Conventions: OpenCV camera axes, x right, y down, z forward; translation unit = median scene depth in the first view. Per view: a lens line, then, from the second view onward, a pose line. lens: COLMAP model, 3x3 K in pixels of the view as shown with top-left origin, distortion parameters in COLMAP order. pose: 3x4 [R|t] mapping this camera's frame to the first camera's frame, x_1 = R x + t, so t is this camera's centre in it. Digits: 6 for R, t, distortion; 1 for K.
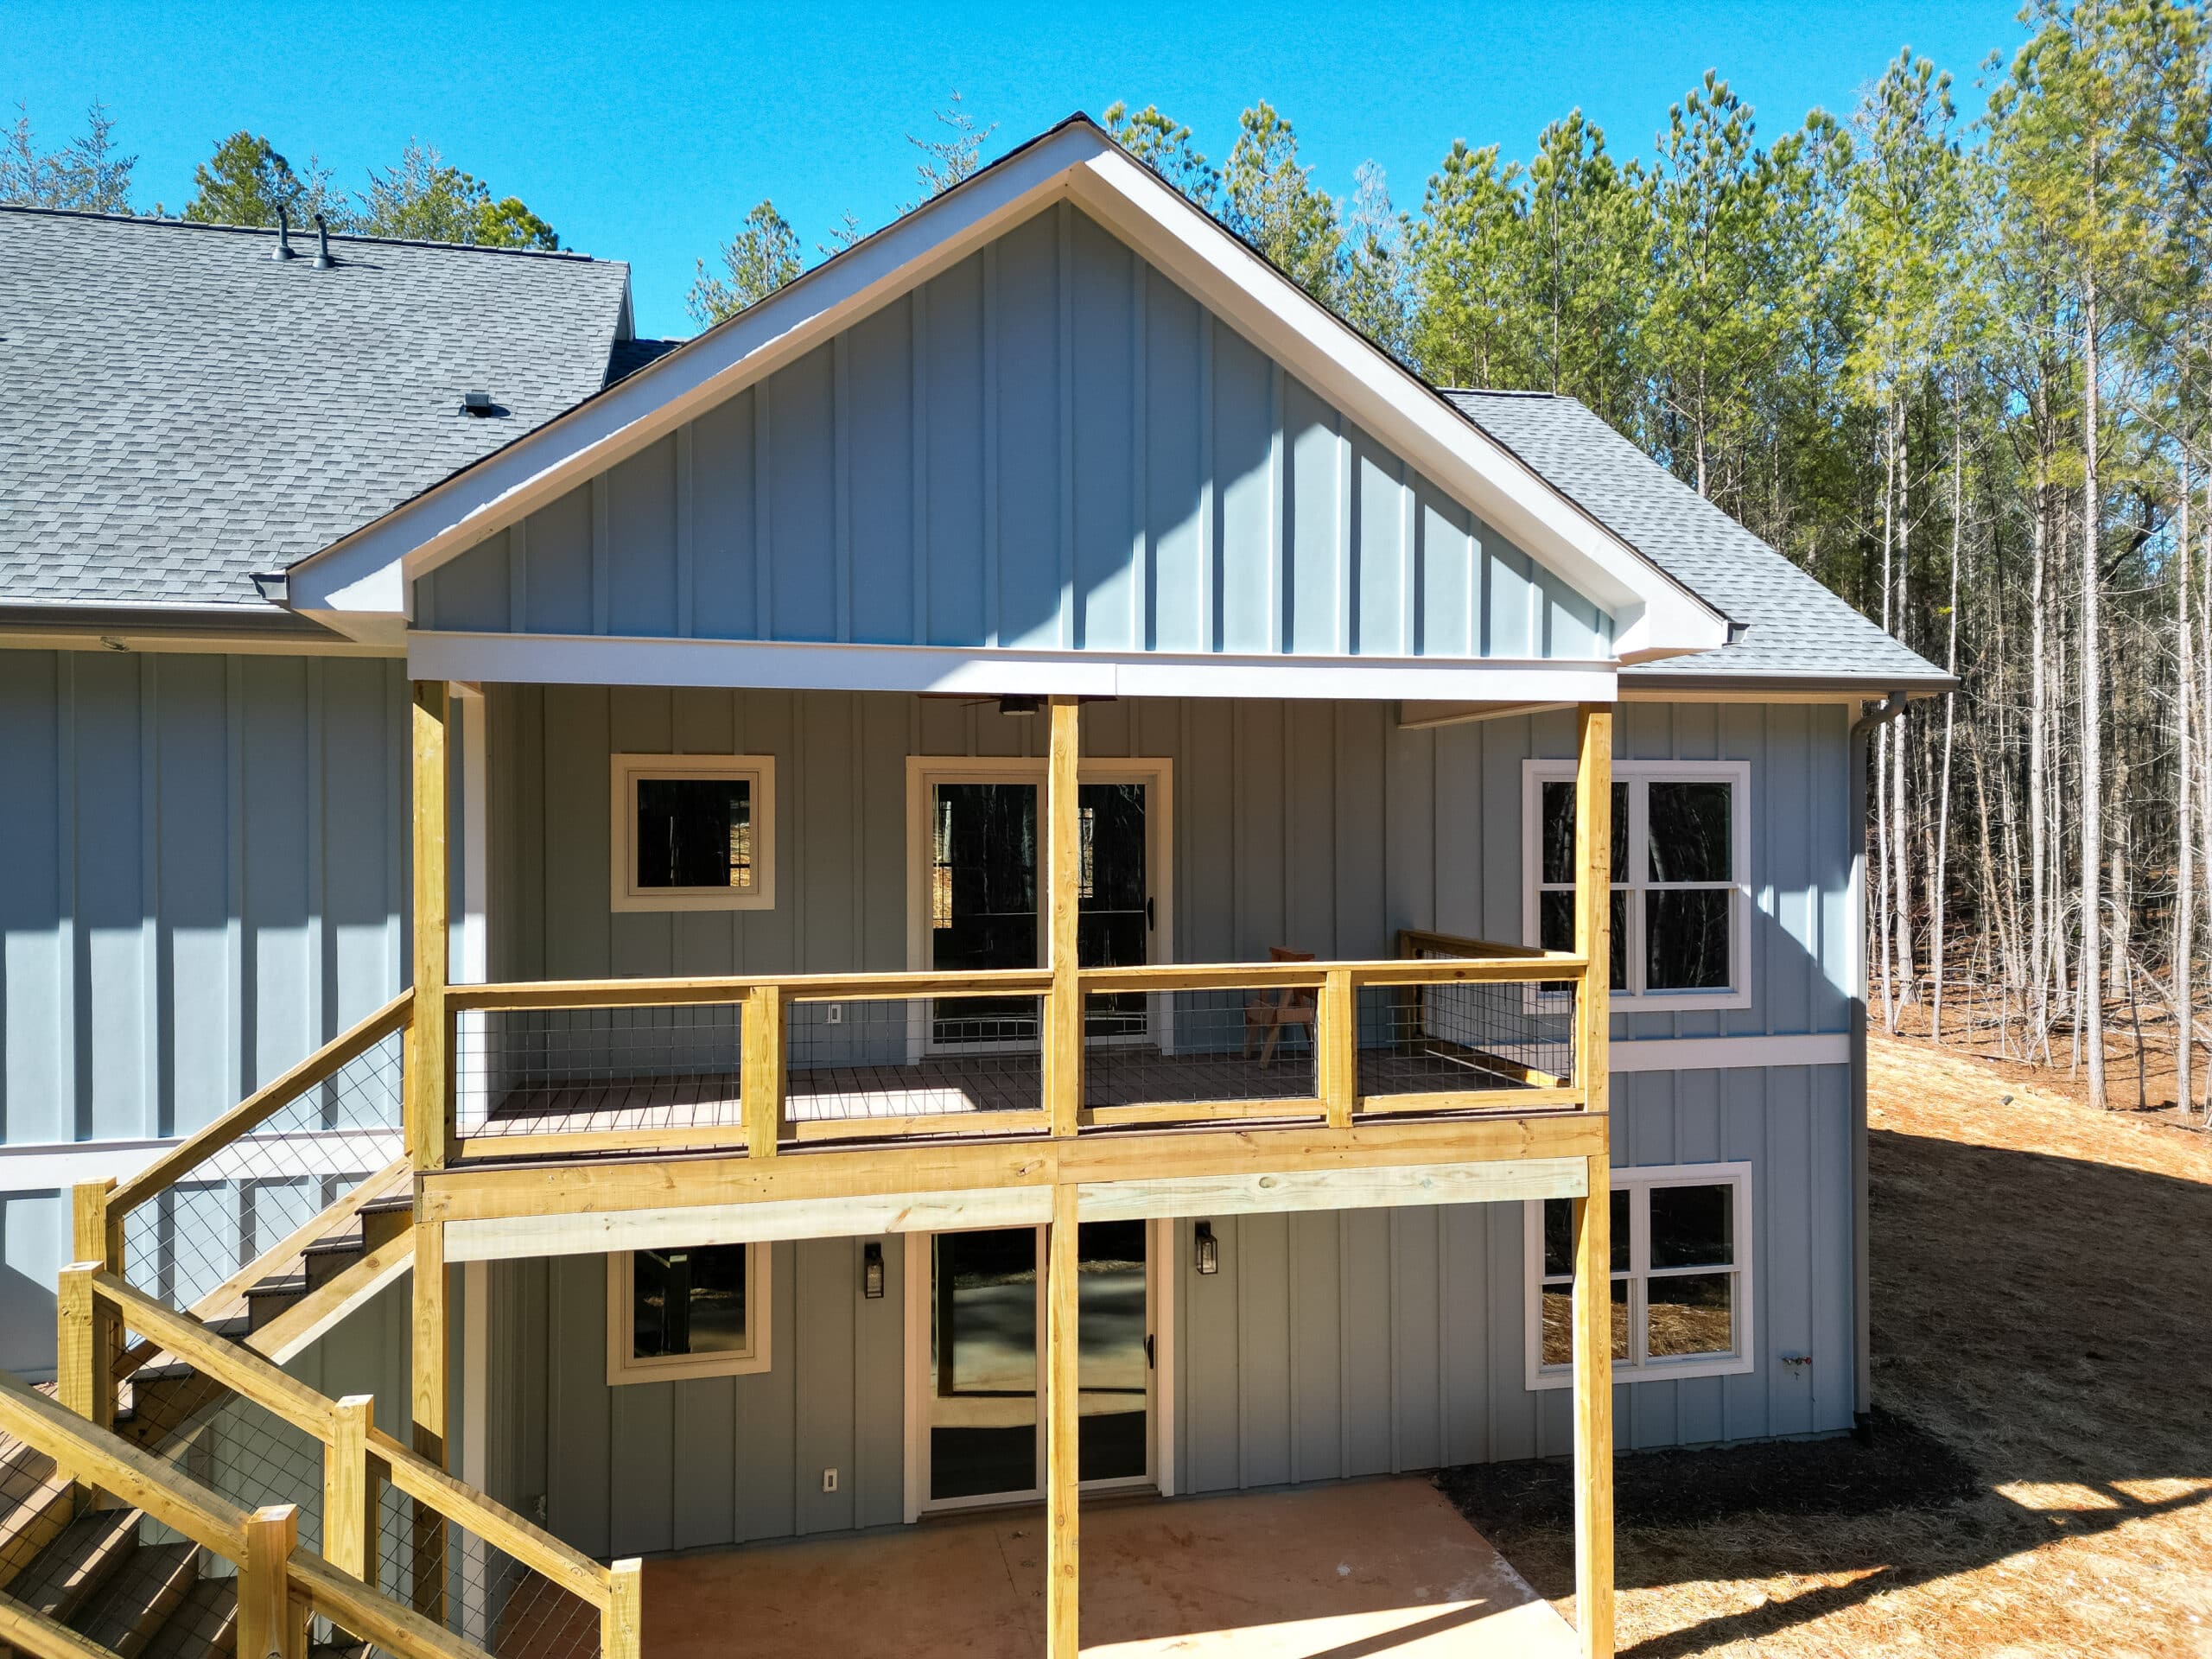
lens RADIAL K [[1521.0, 0, 1099.3], [0, 1521.0, 832.9], [0, 0, 1]] dist [0.093257, -0.077158]
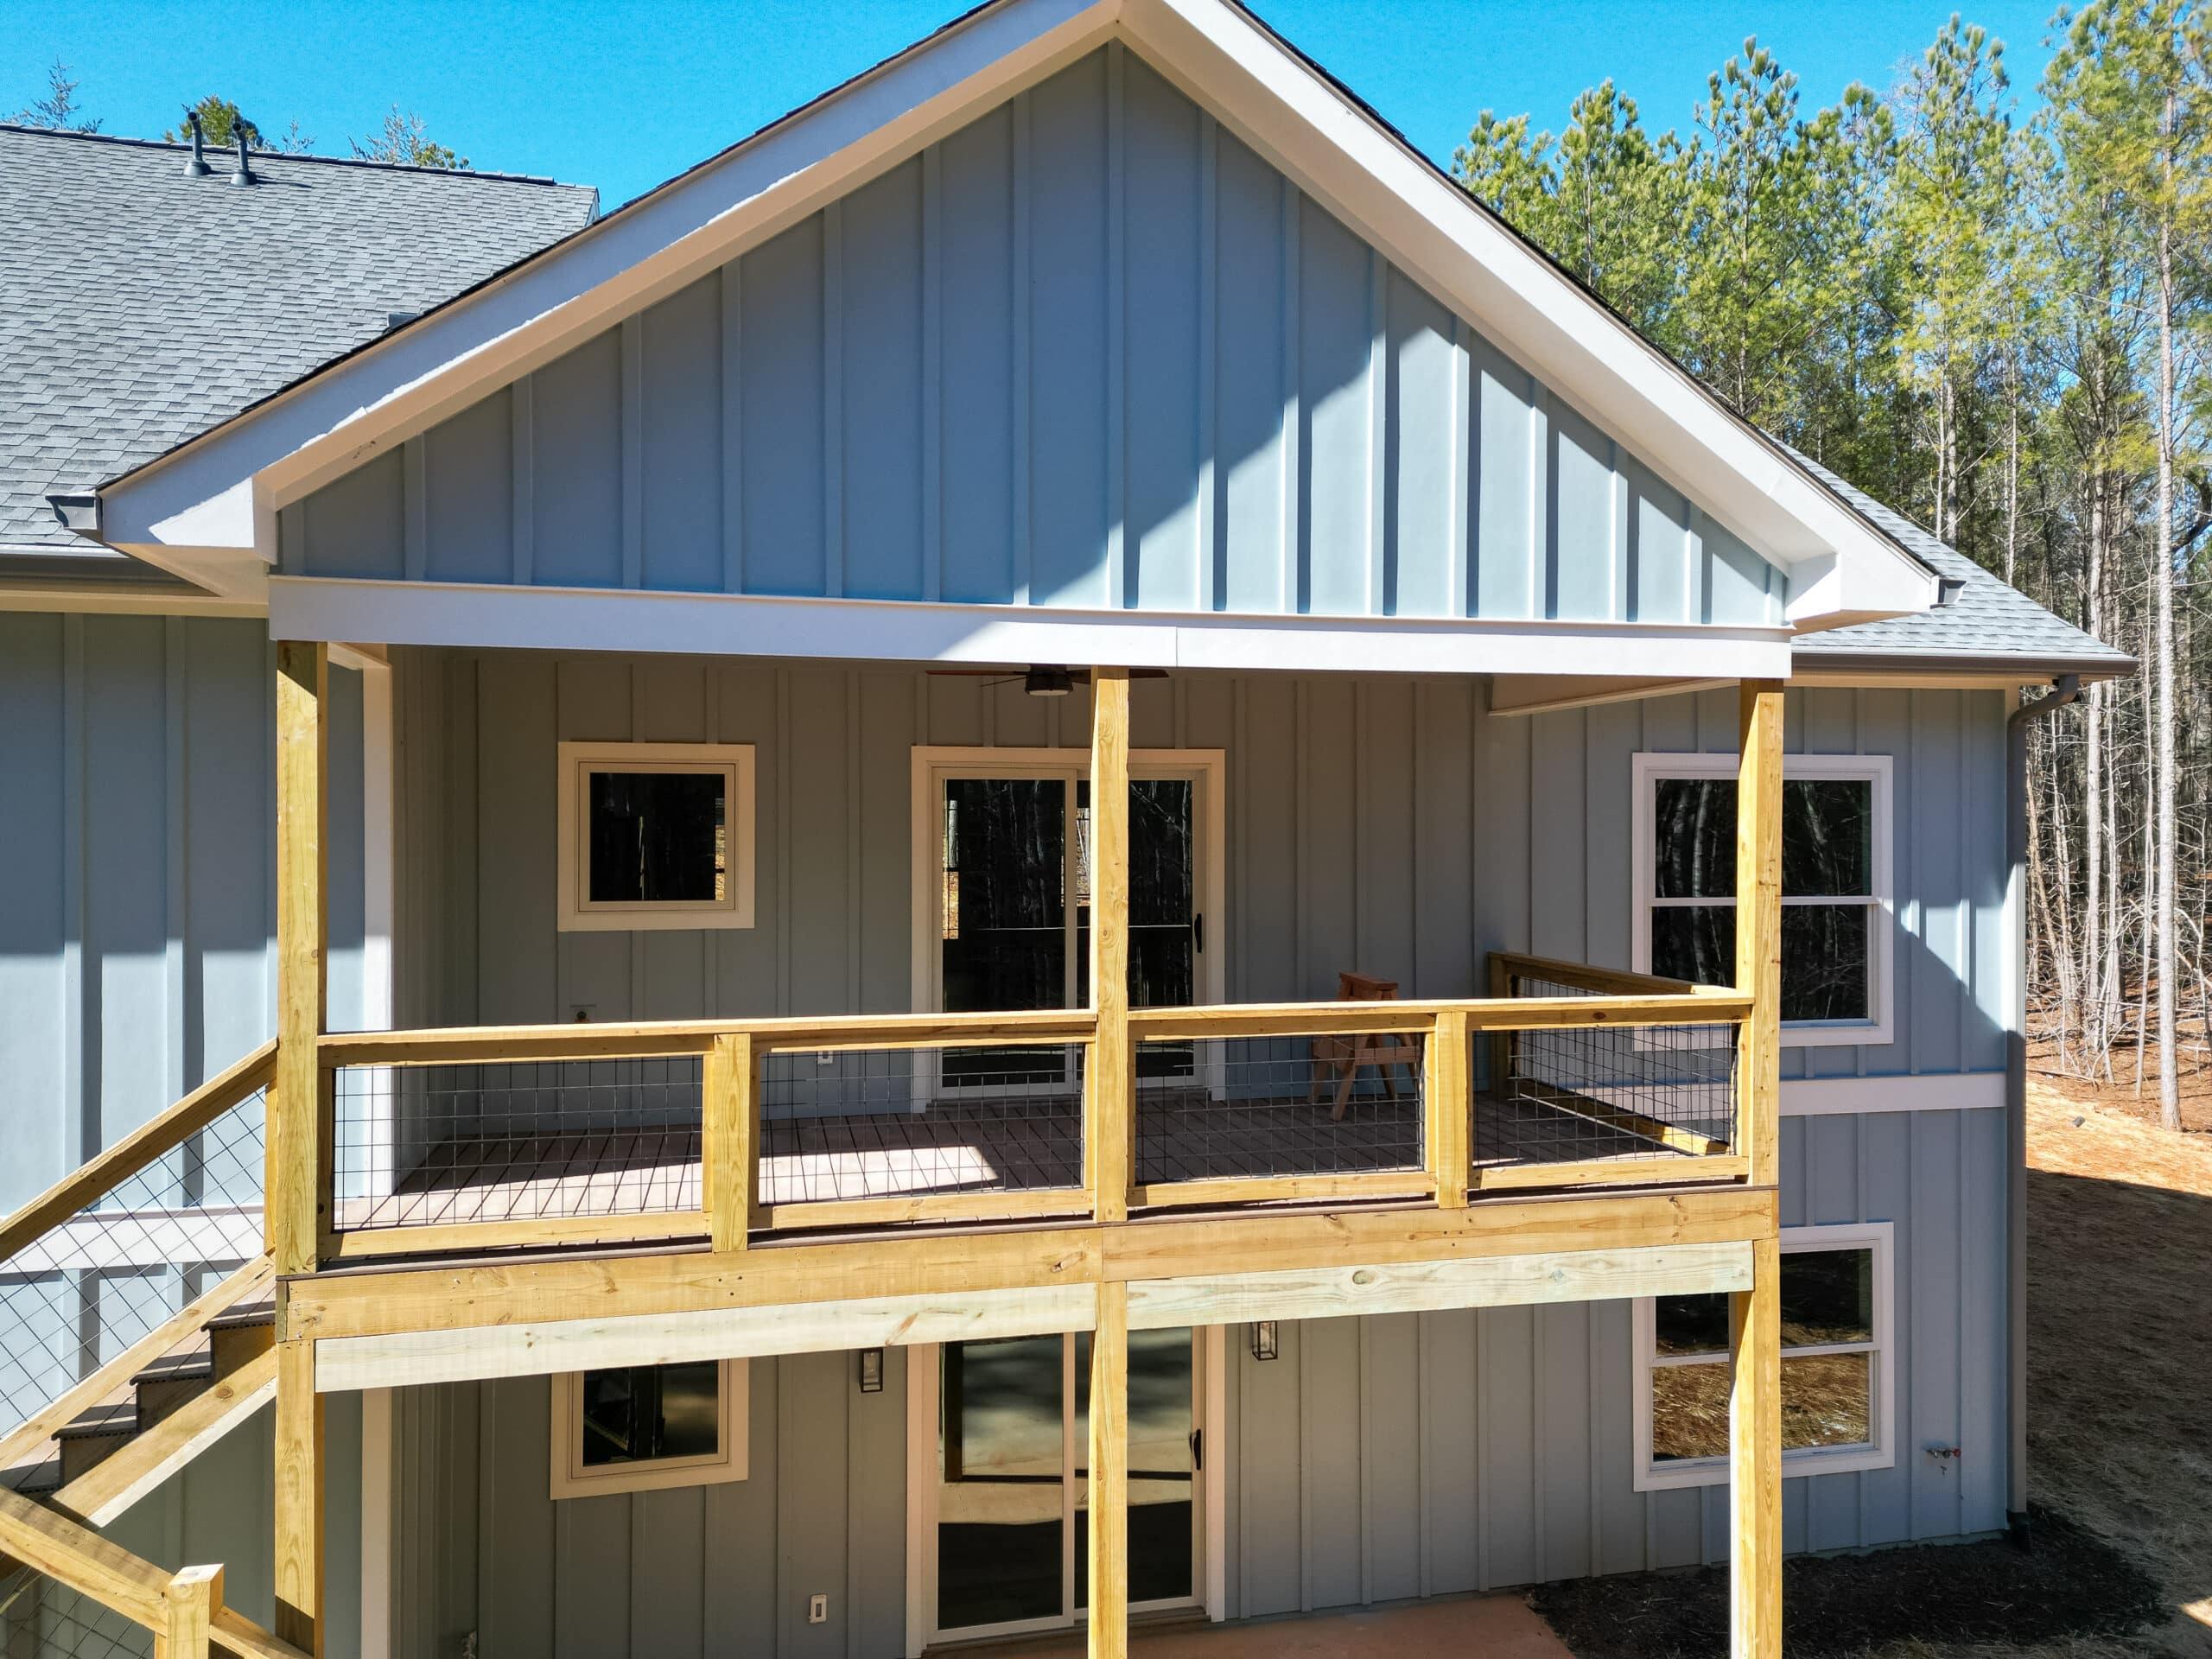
lens RADIAL K [[1525.4, 0, 1099.0], [0, 1525.4, 831.6], [0, 0, 1]] dist [0.066884, -0.042838]
pose [[0.999996, 0.002883, 0.000338, -0.027287], [-0.002883, 0.999996, -0.000591, -0.003285], [-0.000340, 0.000590, 1.000000, 0.186594]]
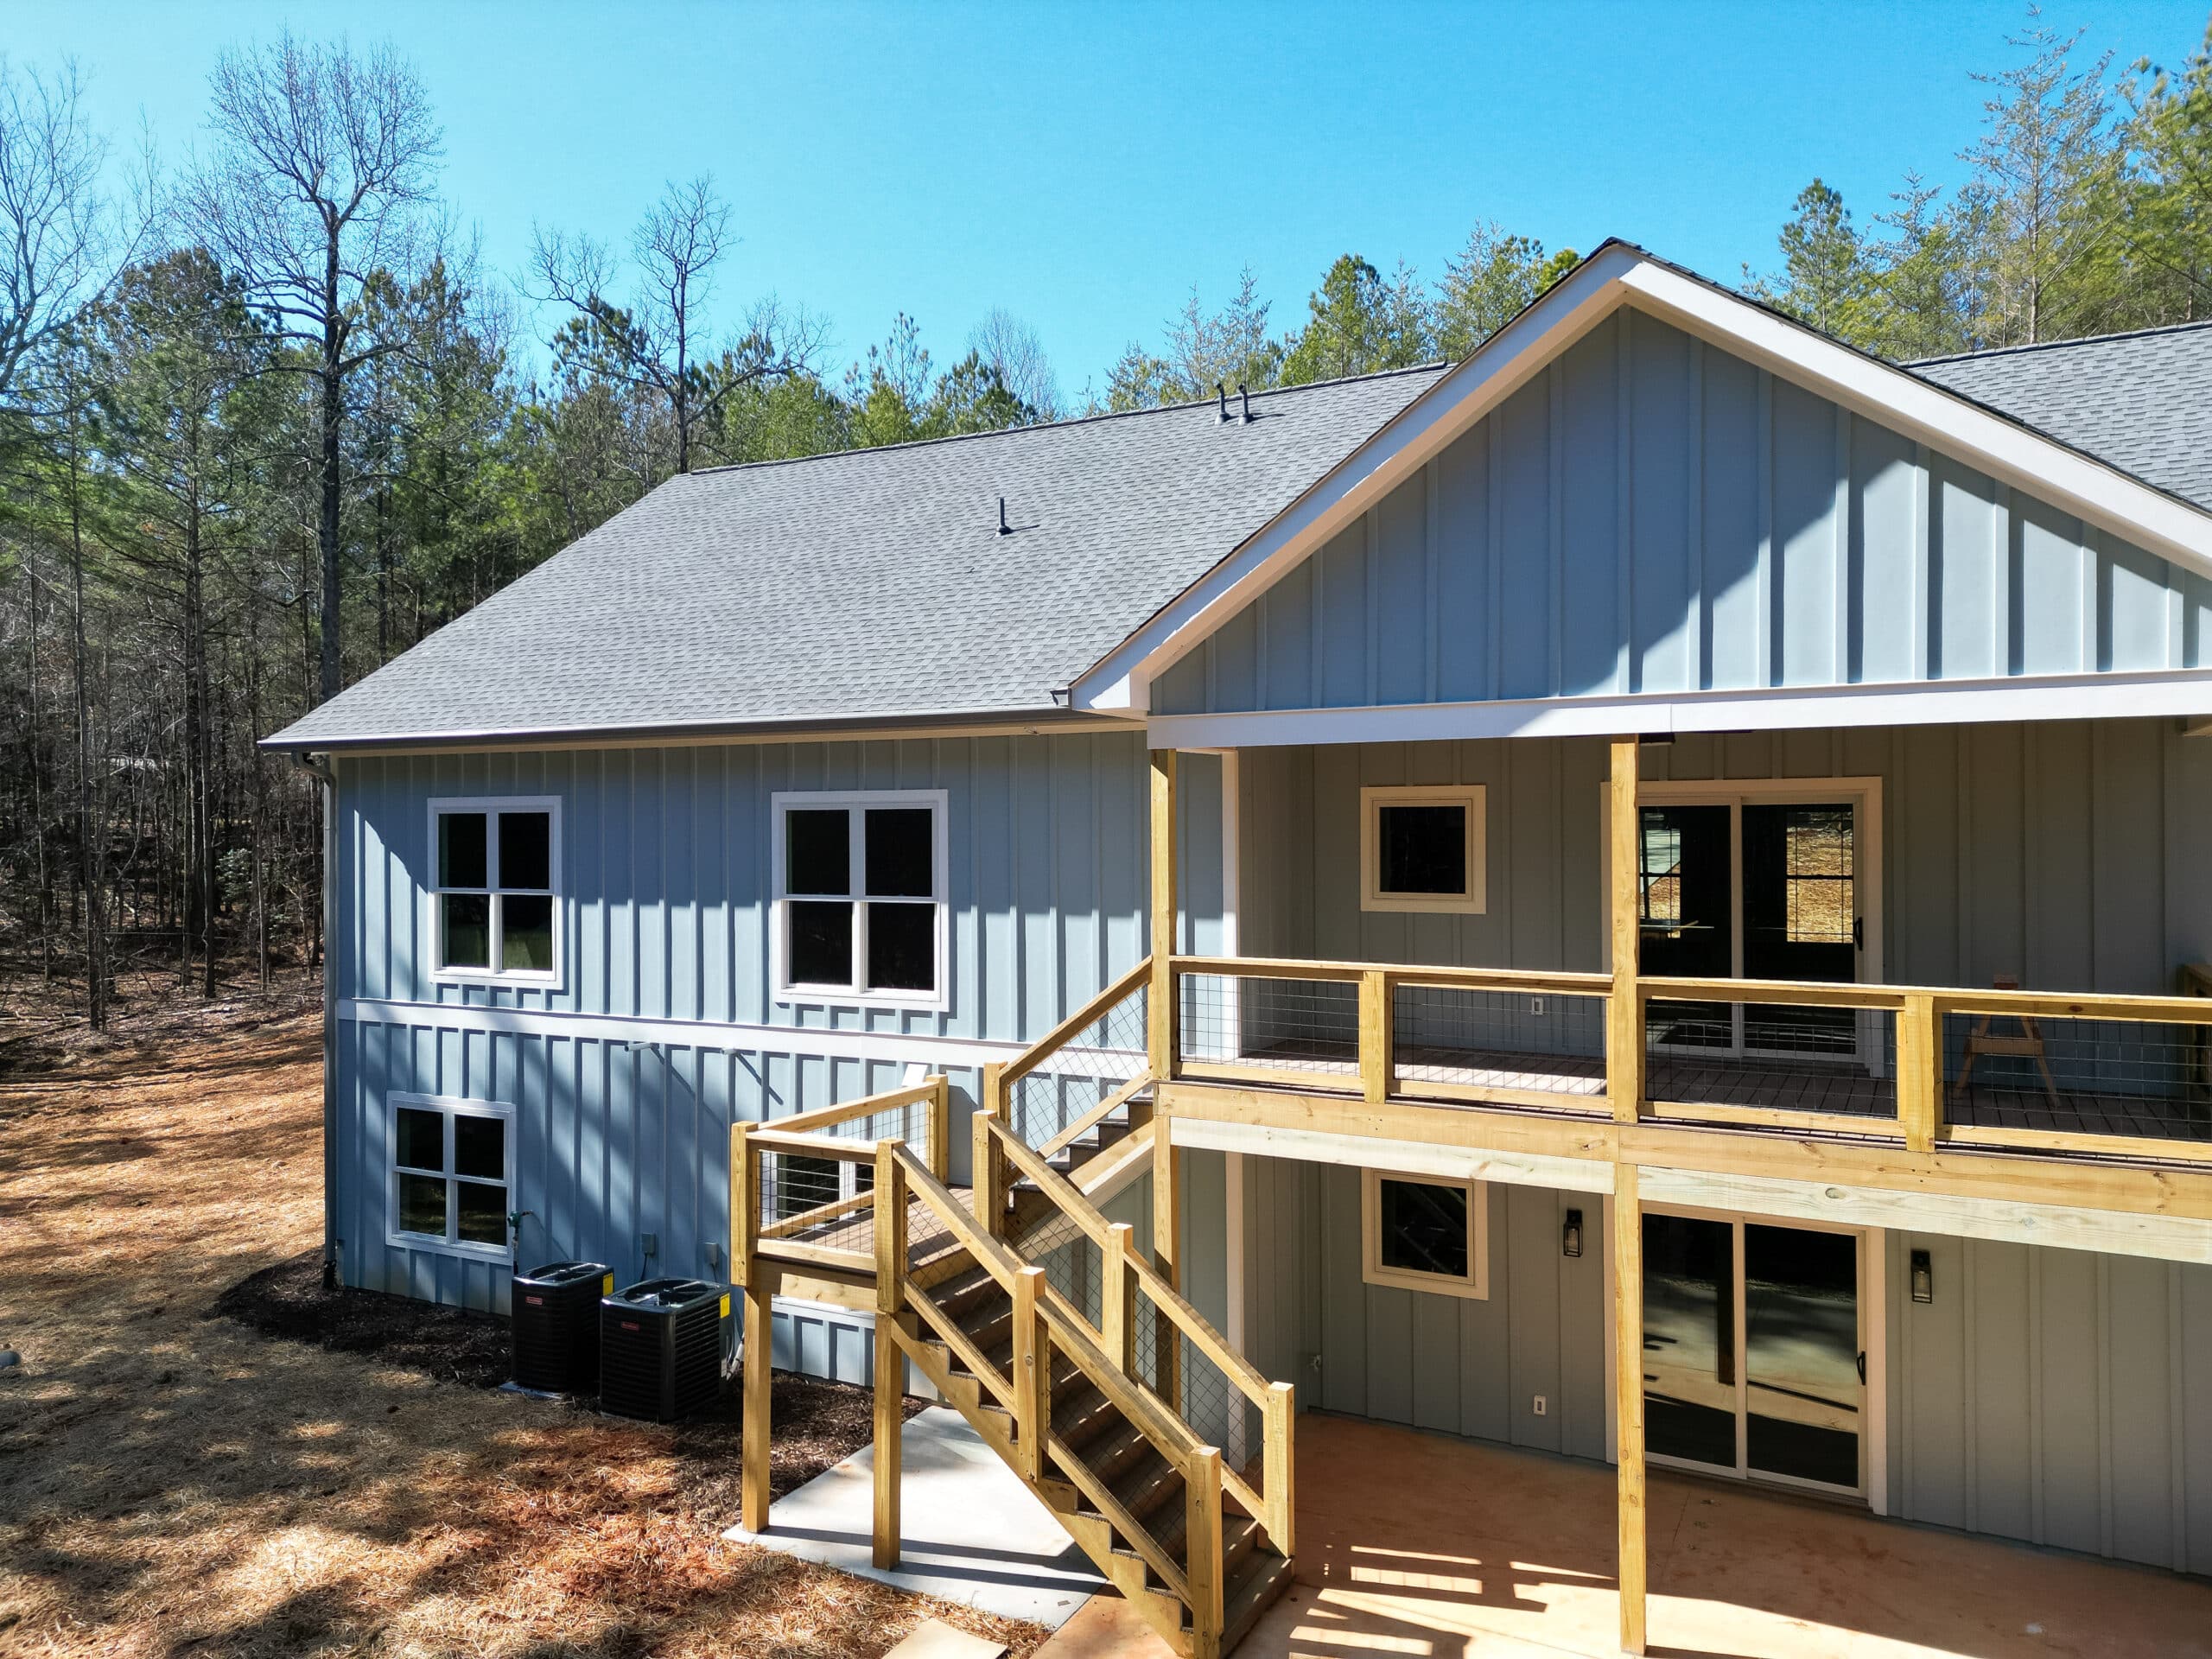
lens RADIAL K [[1531.7, 0, 1101.8], [0, 1531.7, 833.1], [0, 0, 1]] dist [0.075927, -0.074637]
pose [[0.754557, 0.000820, -0.656234, 0.405206], [-0.000558, 1.000000, 0.000608, -0.016008], [0.656234, -0.000093, 0.754557, -0.118569]]
